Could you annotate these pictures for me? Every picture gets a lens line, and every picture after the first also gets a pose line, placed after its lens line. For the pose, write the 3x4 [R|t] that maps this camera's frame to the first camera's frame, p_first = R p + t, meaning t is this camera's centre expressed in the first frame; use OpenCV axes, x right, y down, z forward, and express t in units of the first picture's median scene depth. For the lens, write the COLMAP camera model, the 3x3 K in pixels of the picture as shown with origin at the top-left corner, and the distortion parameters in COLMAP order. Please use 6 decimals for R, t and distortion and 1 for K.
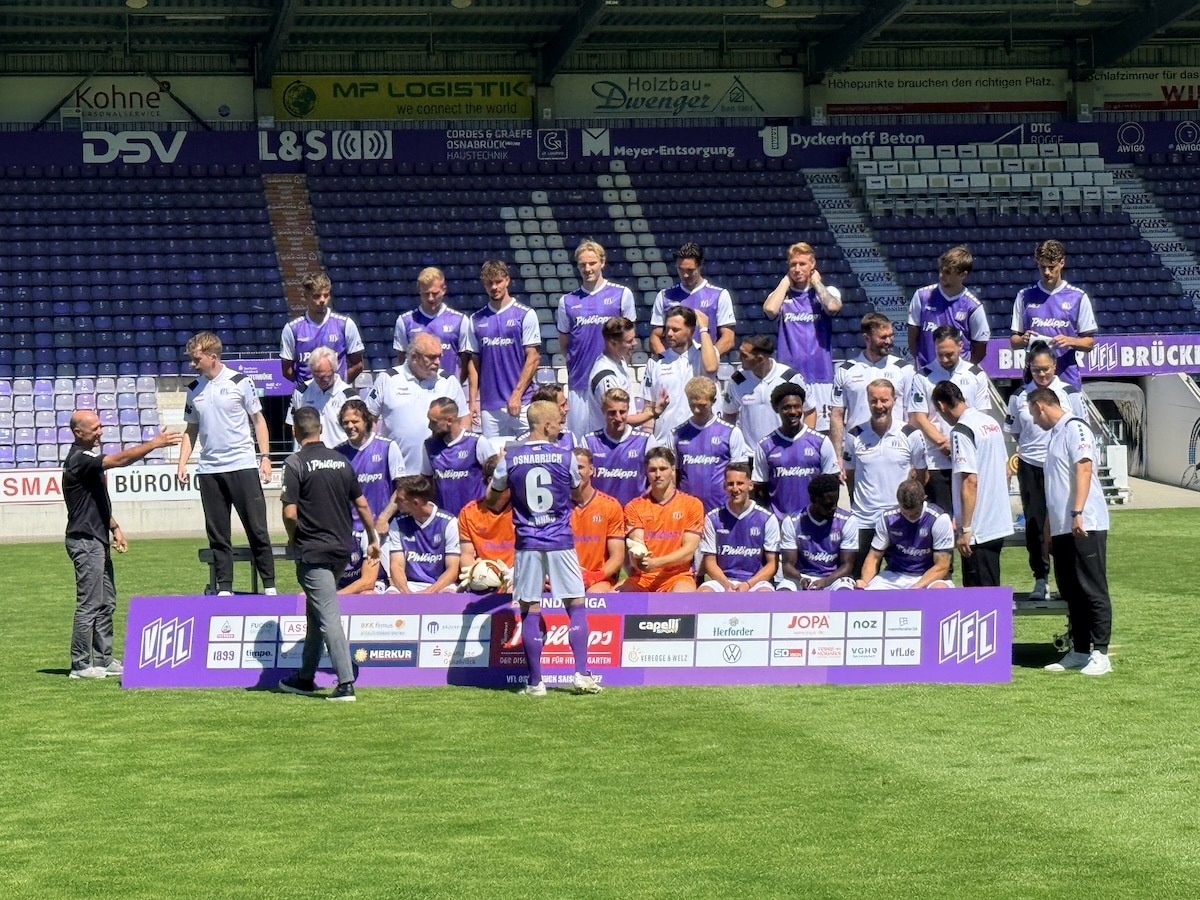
lens RADIAL K [[3292.4, 0, 599.8], [0, 3292.4, 341.5], [0, 0, 1]] dist [0.141348, 0.177639]
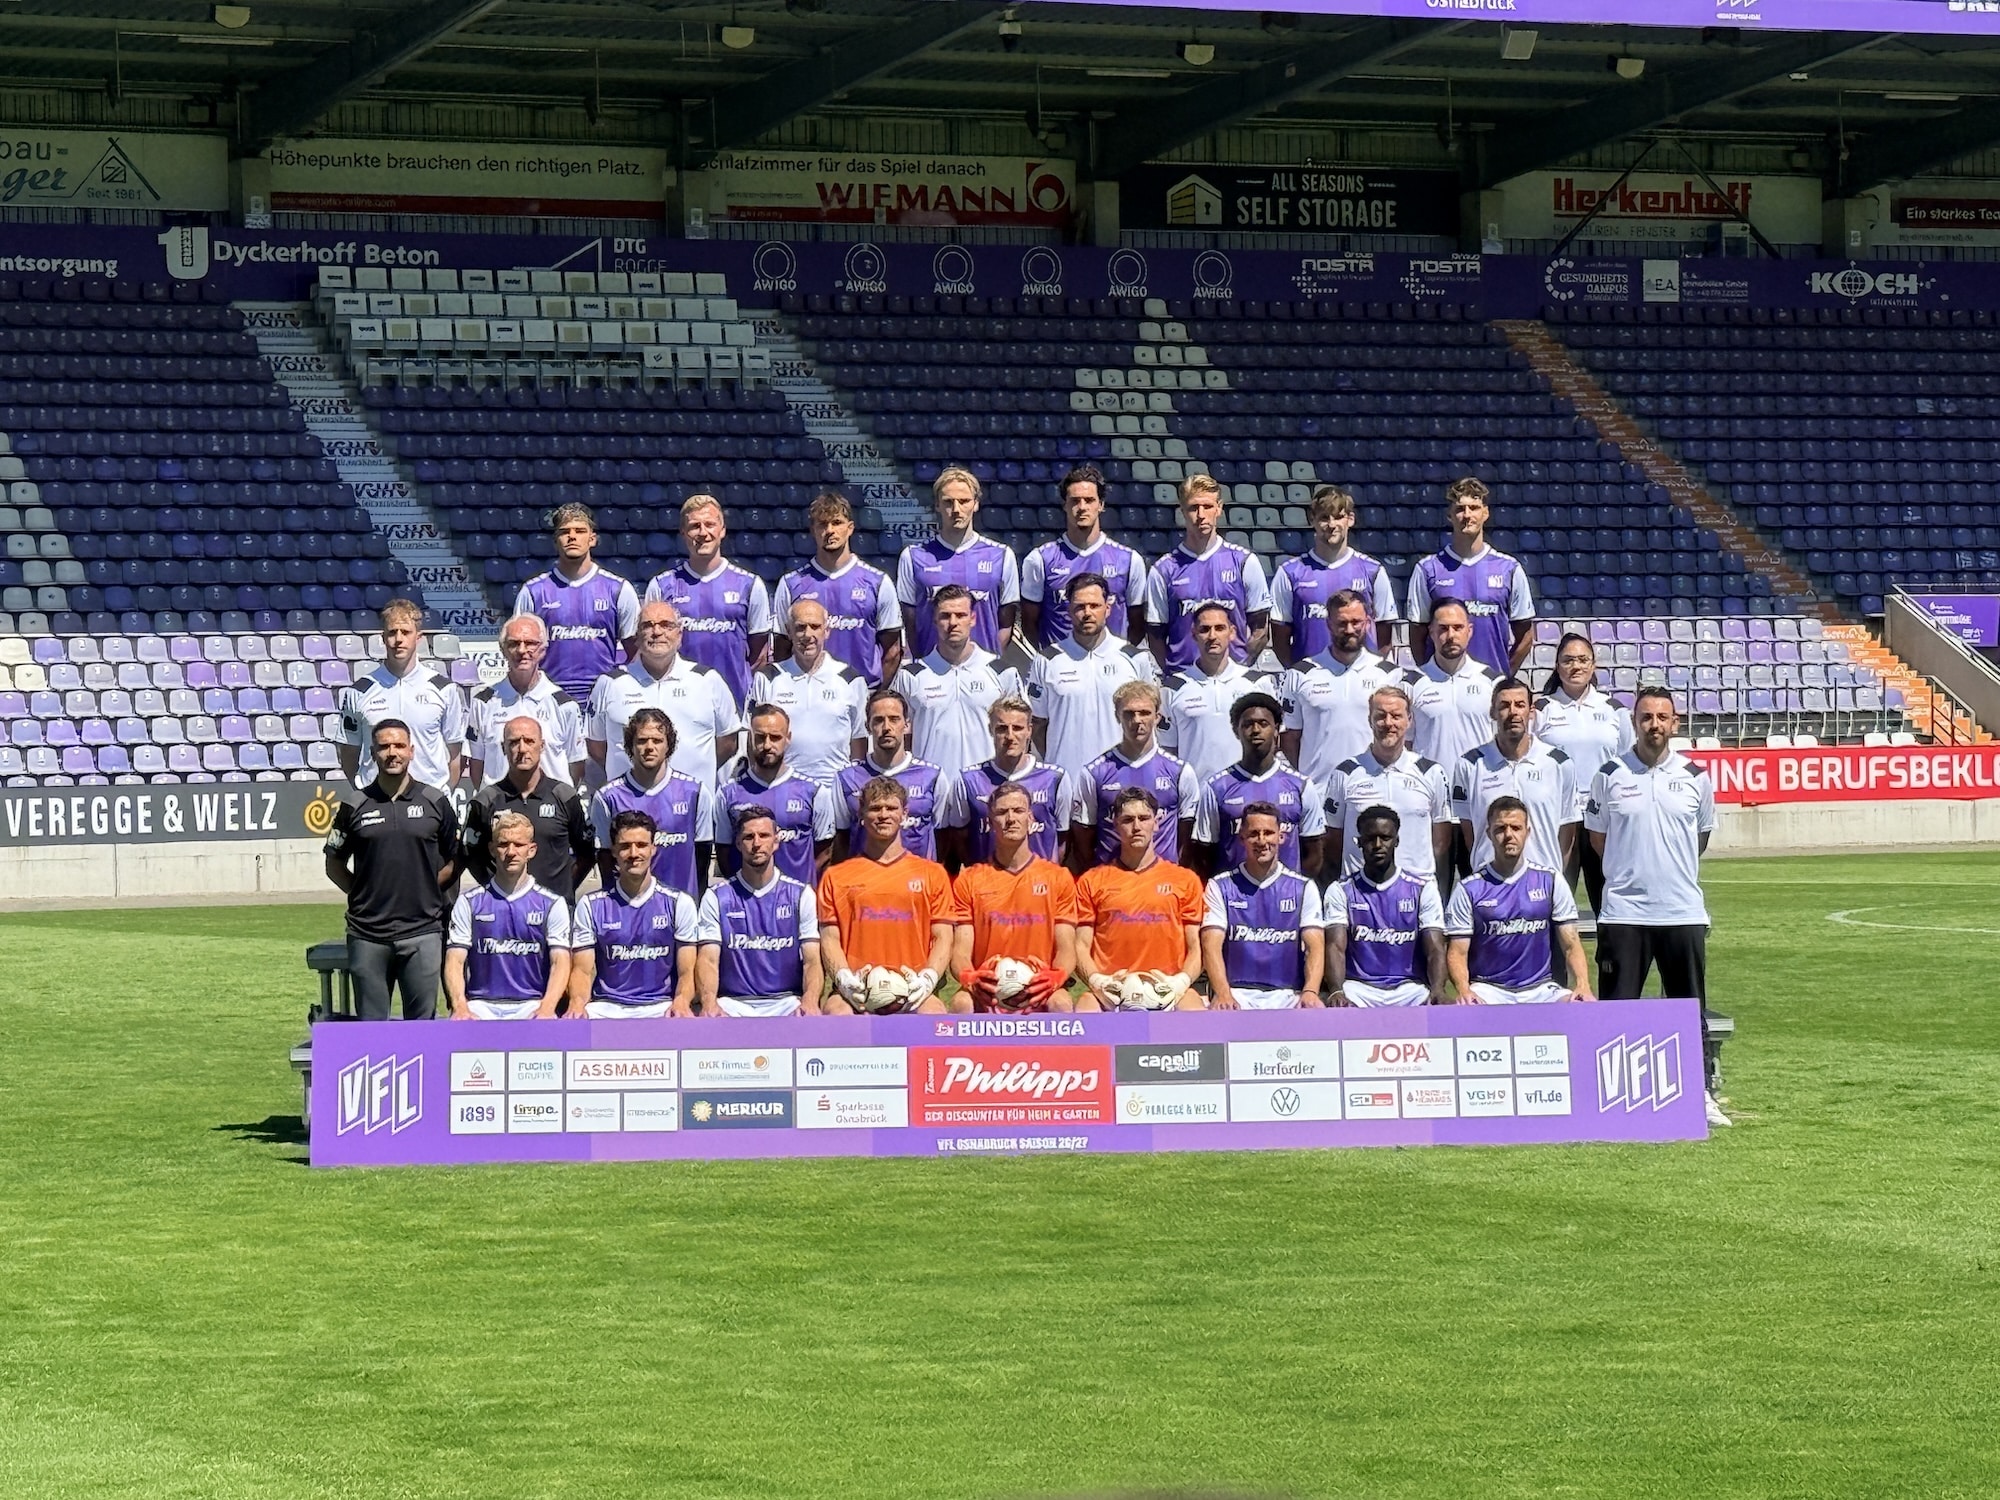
lens RADIAL K [[5771.1, 0, 1000.0], [0, 5771.1, 750.0], [0, 0, 1]] dist [0.061050, 0.250843]
pose [[0.959042, 0.006729, 0.283186, -0.099863], [-0.014684, 0.999555, 0.025976, -0.001441], [-0.282885, -0.029070, 0.958713, -0.026205]]
